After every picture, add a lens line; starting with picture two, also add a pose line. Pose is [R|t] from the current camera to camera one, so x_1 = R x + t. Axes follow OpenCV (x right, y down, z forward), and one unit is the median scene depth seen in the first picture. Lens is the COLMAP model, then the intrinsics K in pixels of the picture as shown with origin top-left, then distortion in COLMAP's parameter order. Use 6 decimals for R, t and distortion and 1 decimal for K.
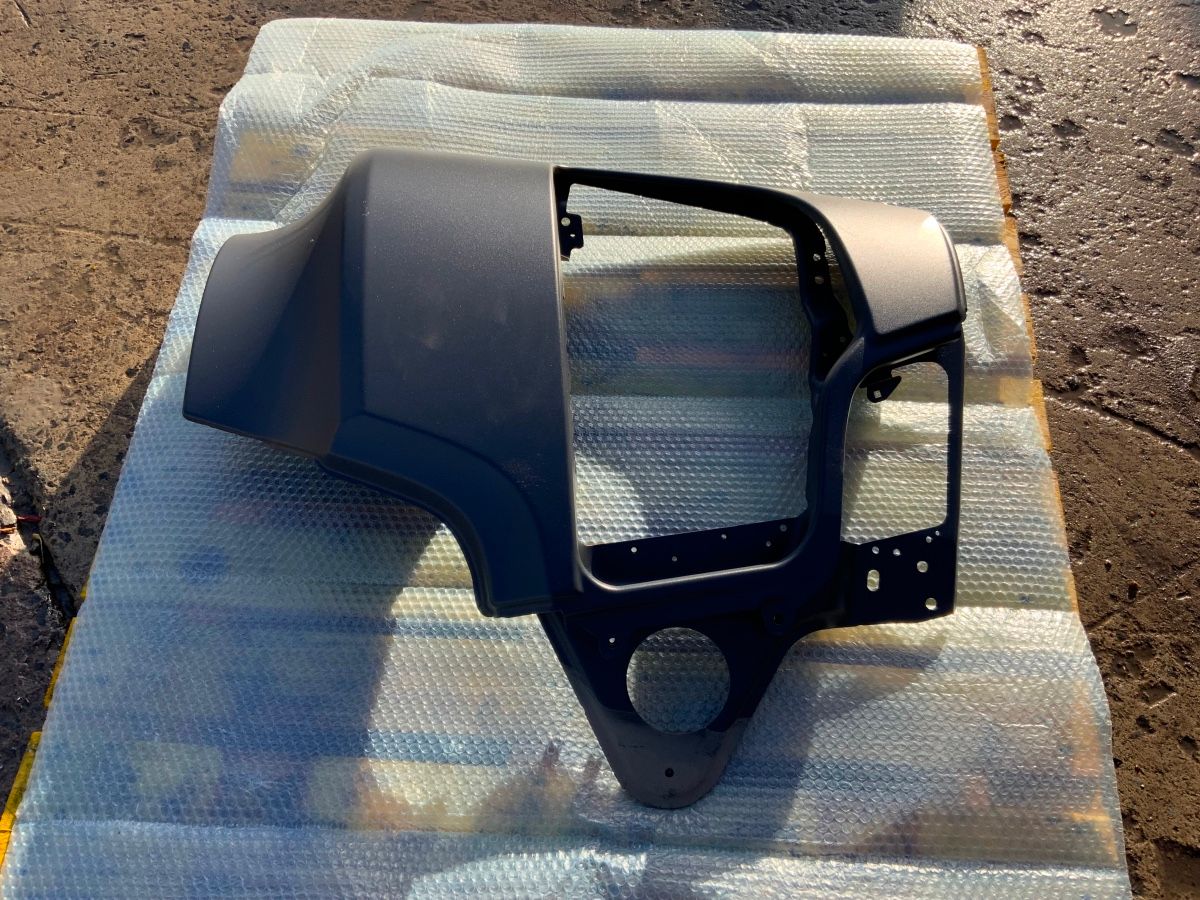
lens RADIAL K [[994.5, 0, 596.2], [0, 994.5, 451.0], [0, 0, 1]] dist [0.065987, -0.131763]
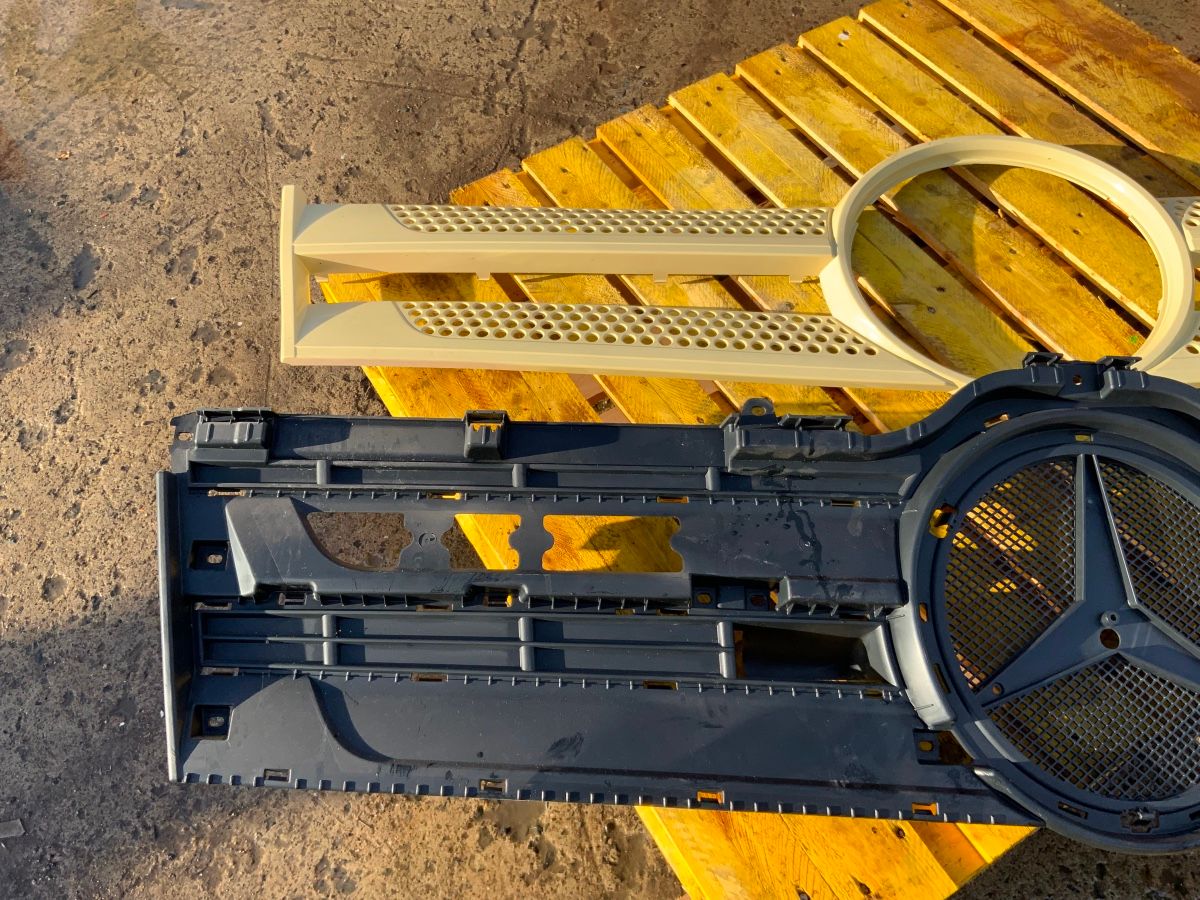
lens RADIAL K [[994.5, 0, 597.3], [0, 994.5, 453.6], [0, 0, 1]] dist [0.065987, -0.131763]
pose [[-0.586729, -0.647522, 0.486275, -0.340695], [0.732619, -0.168627, 0.659419, -0.864219], [-0.344989, 0.743155, 0.573326, 0.526398]]
